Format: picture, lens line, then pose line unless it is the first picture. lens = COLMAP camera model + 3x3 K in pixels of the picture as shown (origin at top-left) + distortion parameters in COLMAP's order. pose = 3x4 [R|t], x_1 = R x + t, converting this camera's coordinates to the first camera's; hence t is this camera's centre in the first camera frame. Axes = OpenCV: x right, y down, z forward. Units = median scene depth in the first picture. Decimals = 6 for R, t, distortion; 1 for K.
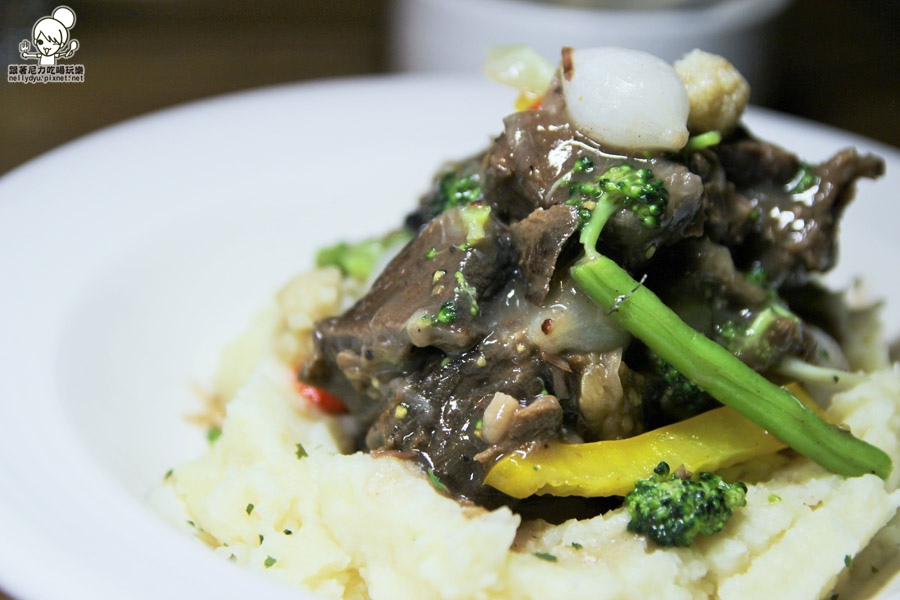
lens RADIAL K [[1567.7, 0, 451.2], [0, 1567.7, 298.9], [0, 0, 1]] dist [-0.297650, 0.000000]
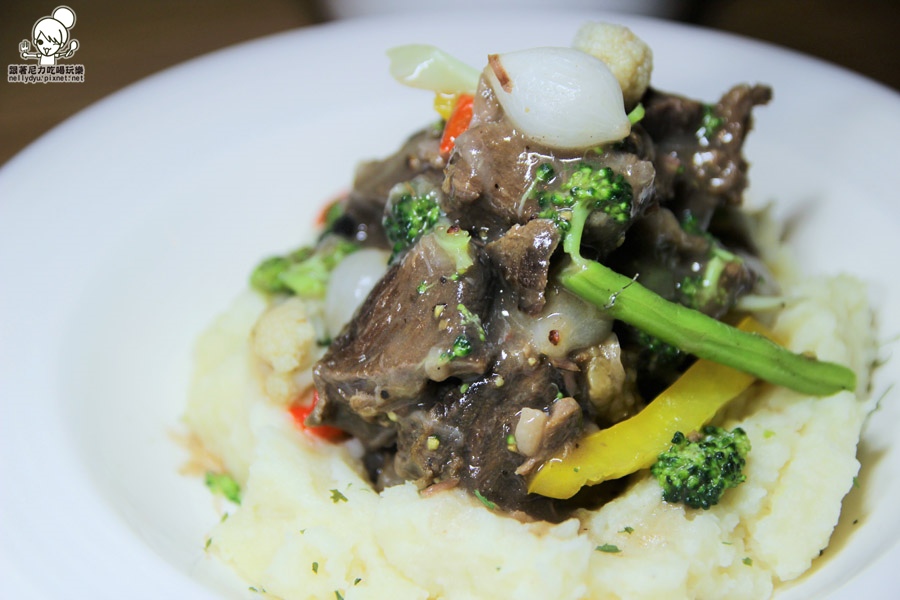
lens RADIAL K [[1567.7, 0, 449.2], [0, 1567.7, 300.9], [0, 0, 1]] dist [-0.297650, 0.000000]
pose [[0.954625, -0.228125, 0.191441, -0.200890], [0.198780, 0.966764, 0.160793, -0.187732], [-0.221759, -0.115442, 0.968244, -0.016230]]
